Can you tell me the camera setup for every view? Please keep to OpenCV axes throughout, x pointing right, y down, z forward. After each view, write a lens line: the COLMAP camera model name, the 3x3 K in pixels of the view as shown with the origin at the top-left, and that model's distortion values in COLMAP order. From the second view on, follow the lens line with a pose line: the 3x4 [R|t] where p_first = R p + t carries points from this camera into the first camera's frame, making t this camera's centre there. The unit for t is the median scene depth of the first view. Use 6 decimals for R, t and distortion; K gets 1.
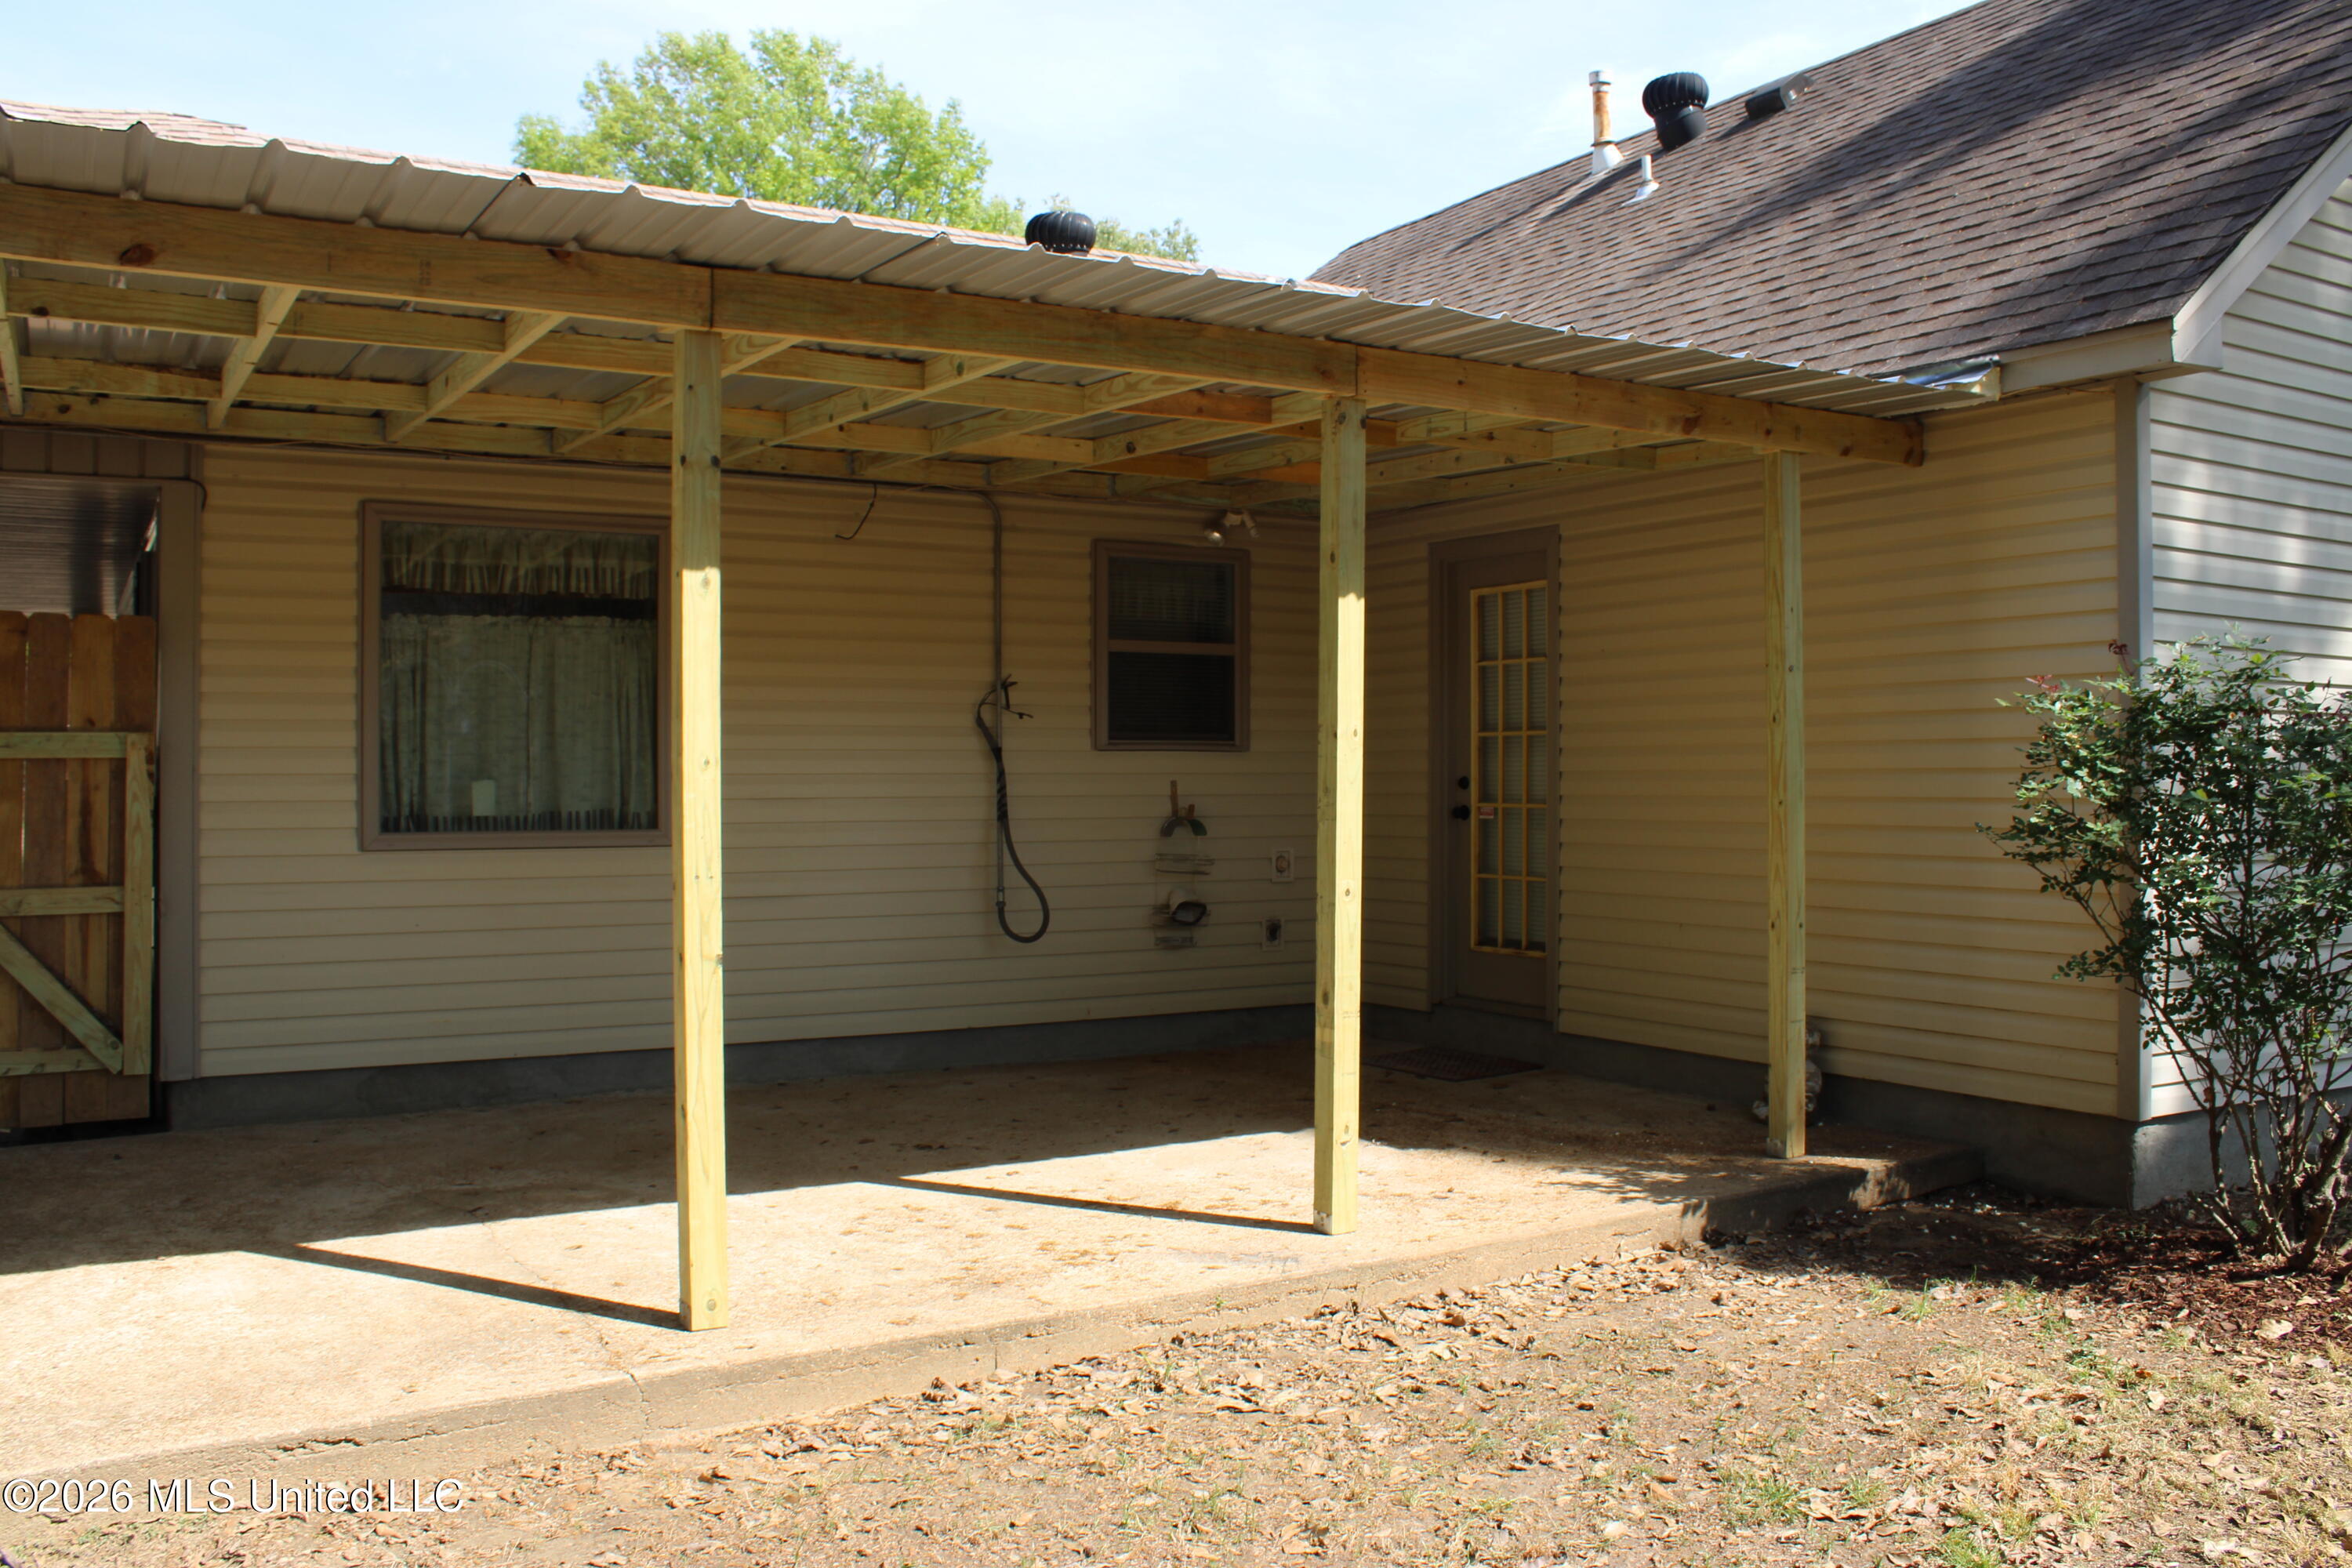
lens RADIAL K [[1956.2, 0, 1183.6], [0, 1956.2, 785.2], [0, 0, 1]] dist [-0.152524, 0.106453]
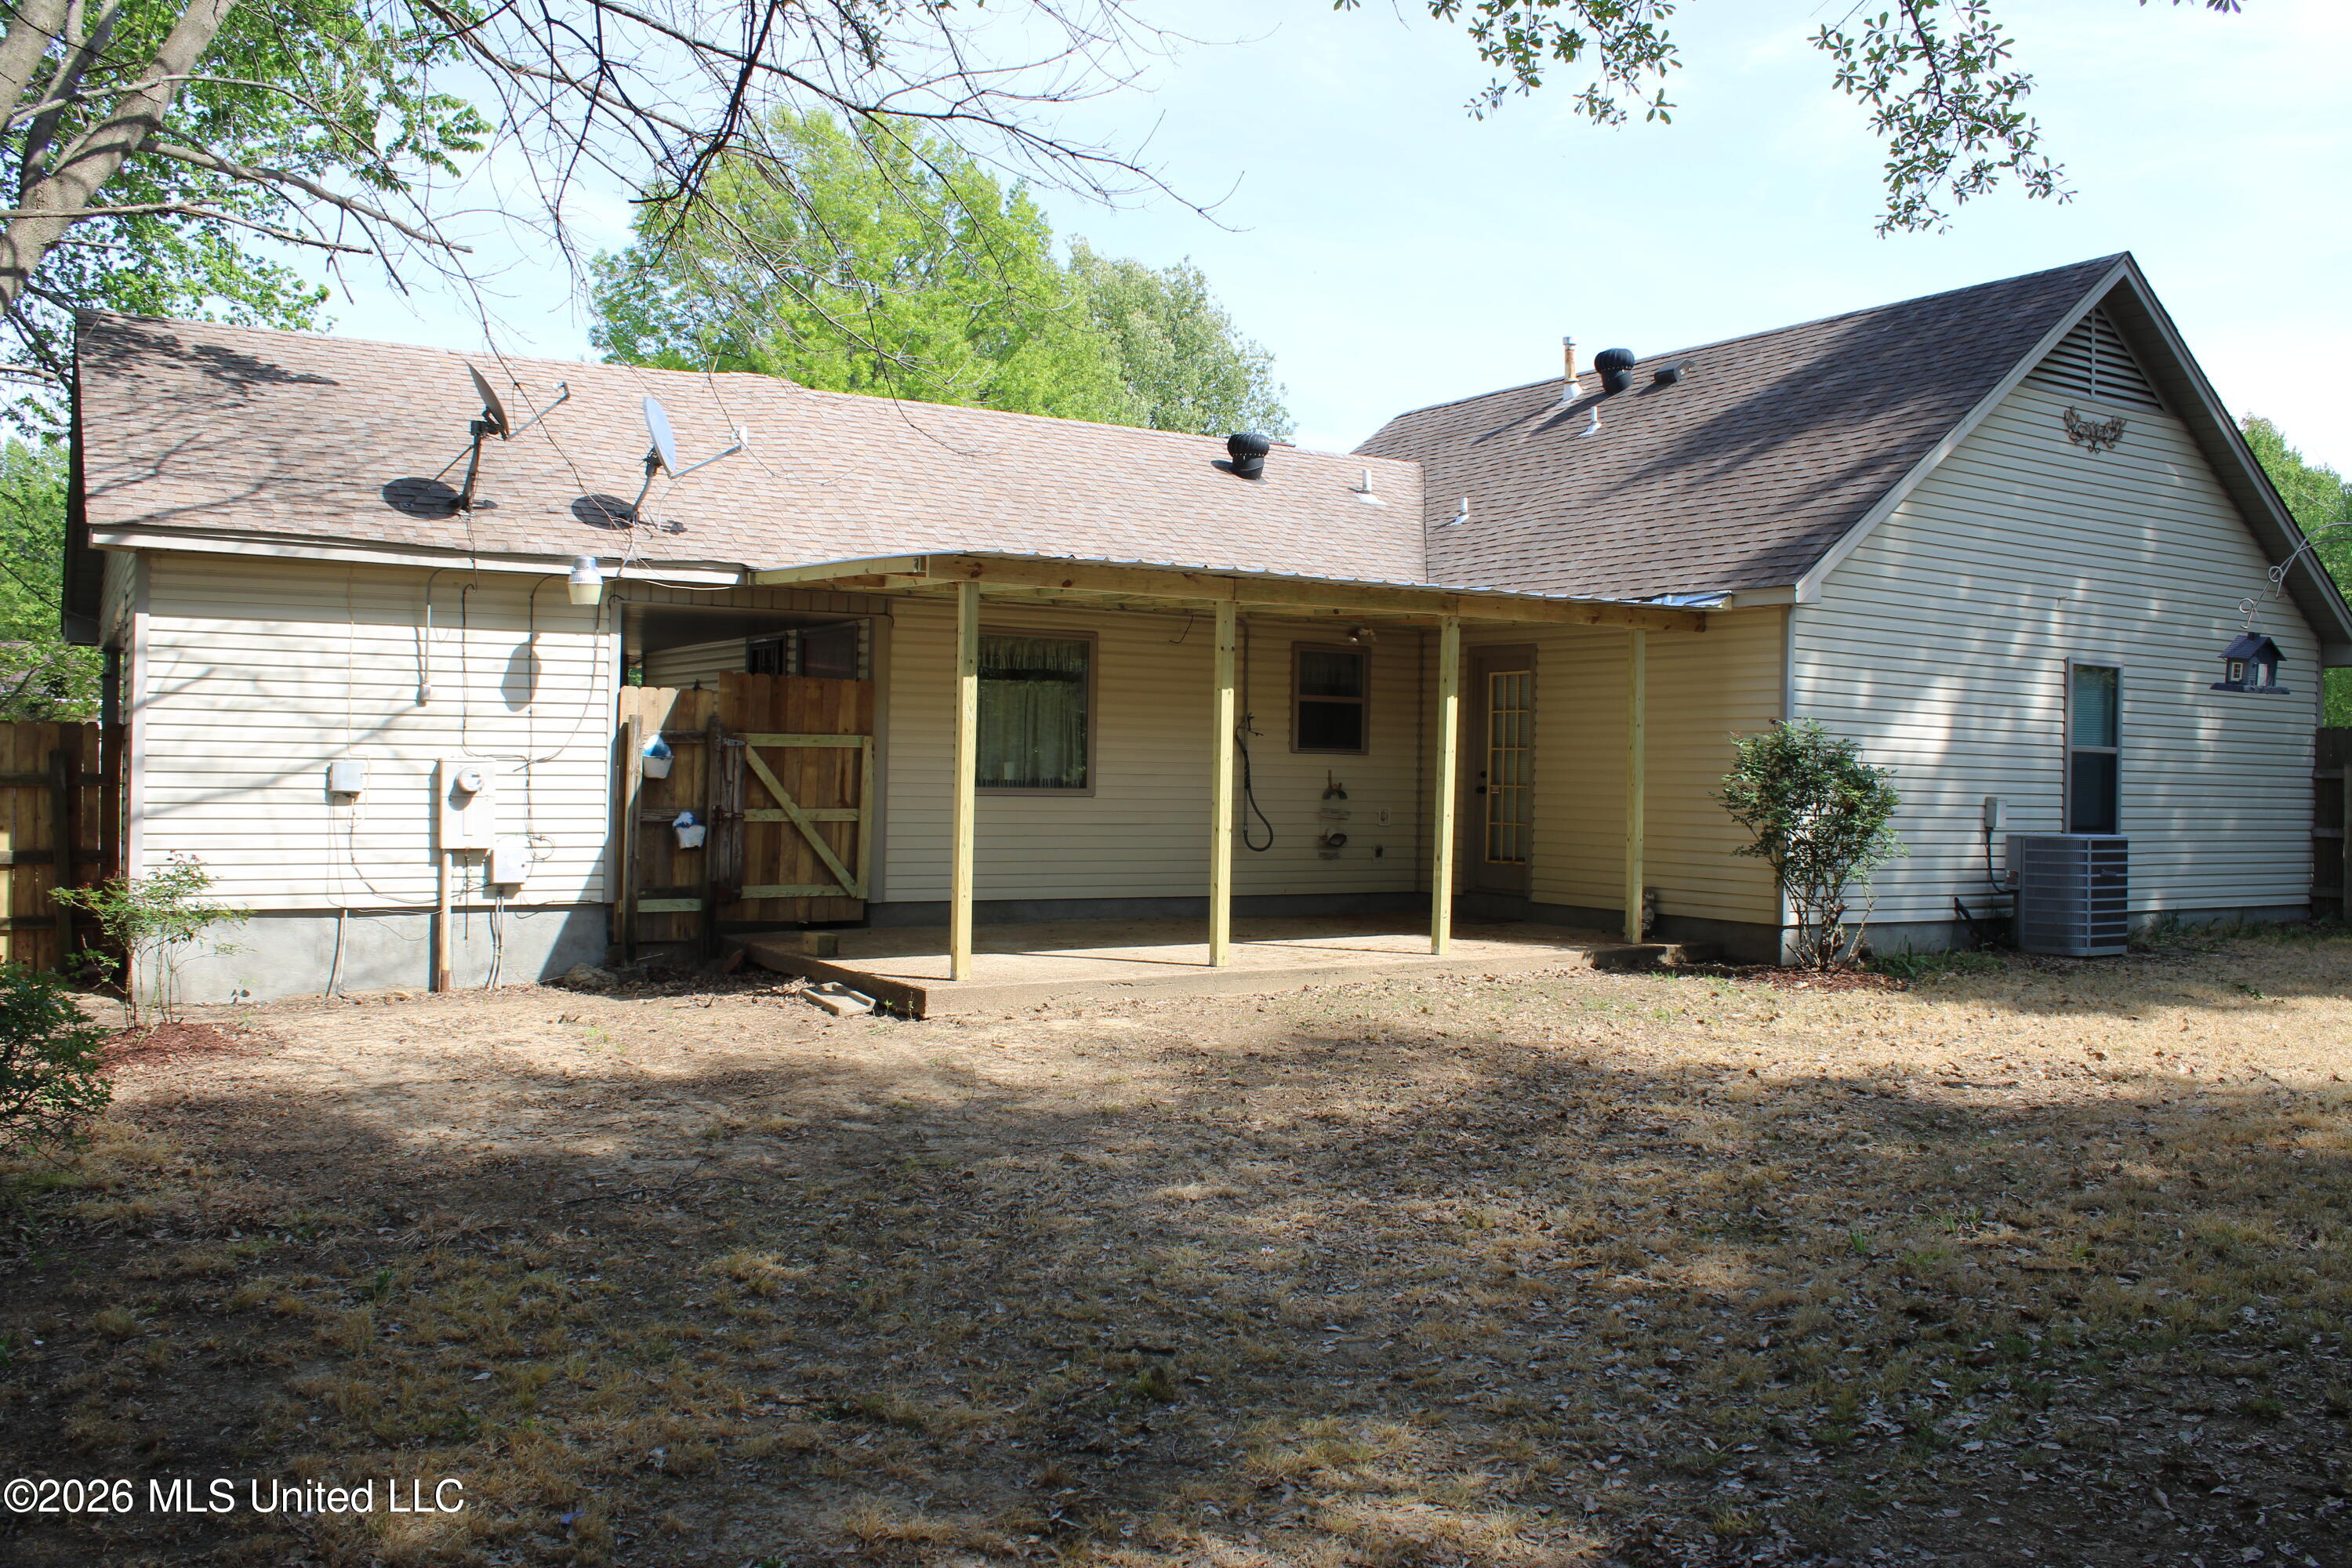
lens RADIAL K [[1956.2, 0, 1169.5], [0, 1956.2, 793.5], [0, 0, 1]] dist [-0.152524, 0.106453]
pose [[0.999738, 0.021665, 0.007426, -0.210423], [-0.021726, 0.999731, 0.008168, 0.010224], [-0.007247, -0.008327, 0.999939, -1.072283]]
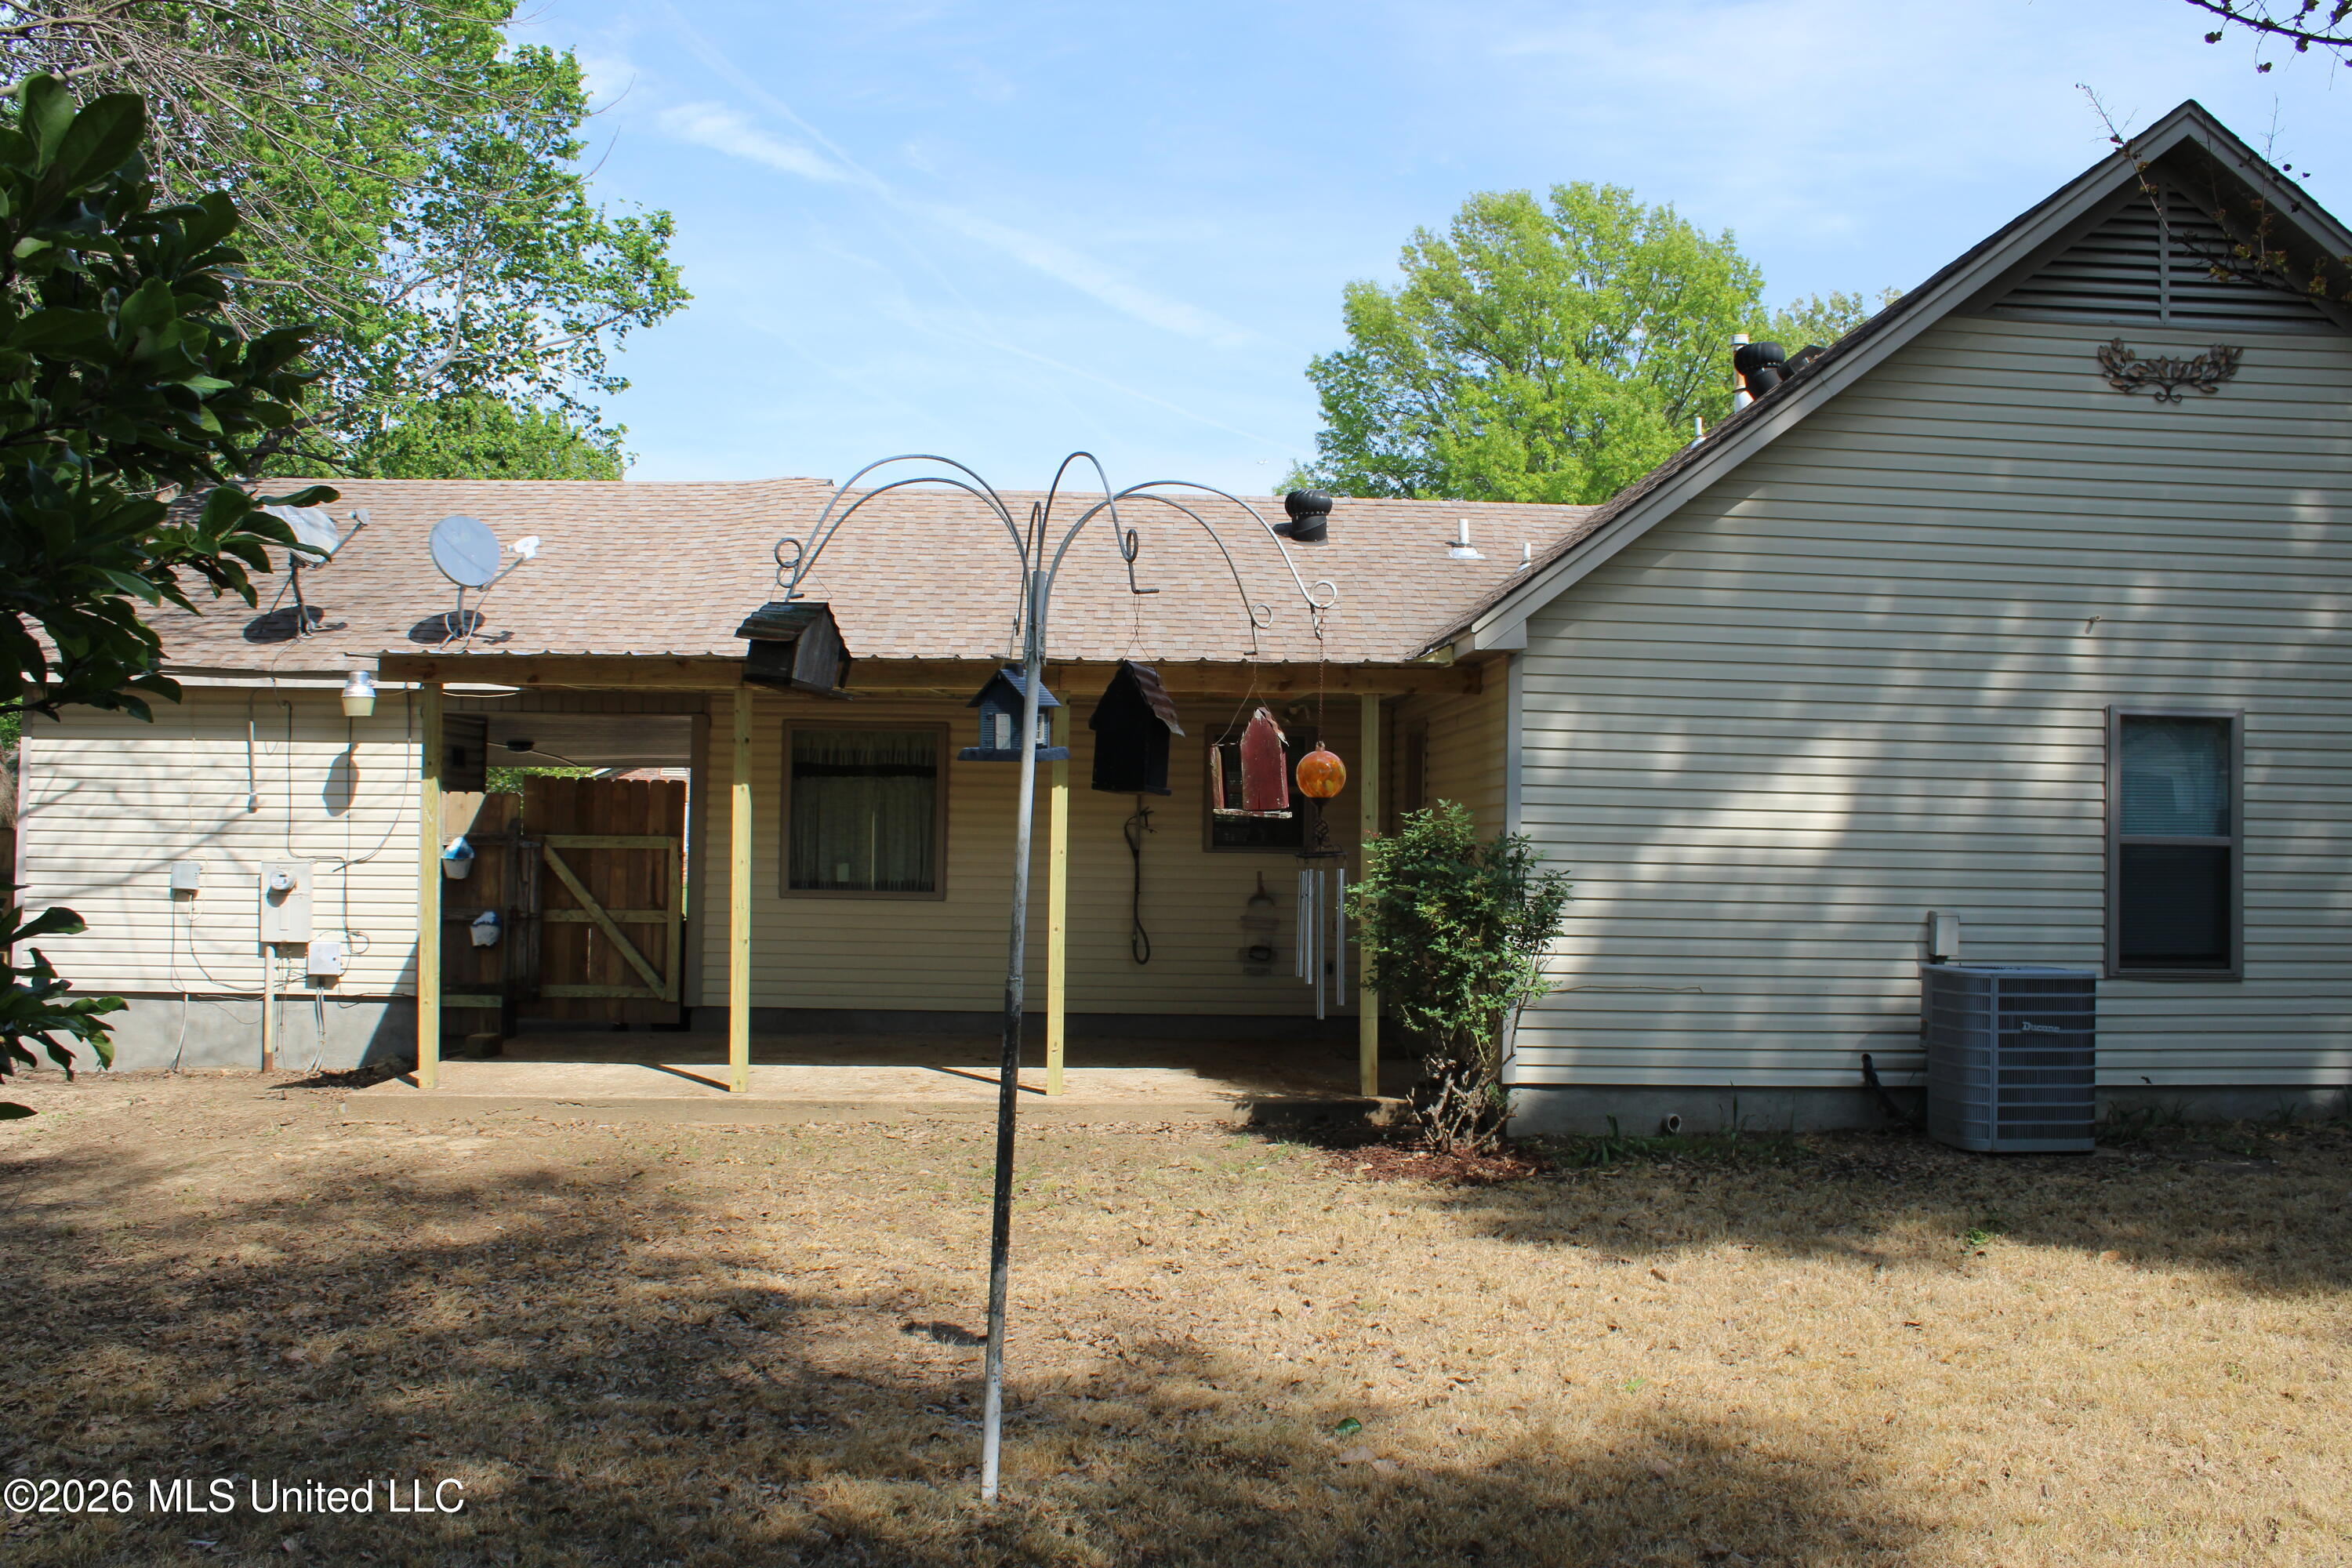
lens RADIAL K [[1956.2, 0, 1194.0], [0, 1956.2, 803.6], [0, 0, 1]] dist [-0.152524, 0.106453]
pose [[0.880969, 0.006732, -0.473127, 0.869219], [-0.020184, 0.999523, -0.023362, -0.023859], [0.472744, 0.030131, 0.880685, -0.554669]]
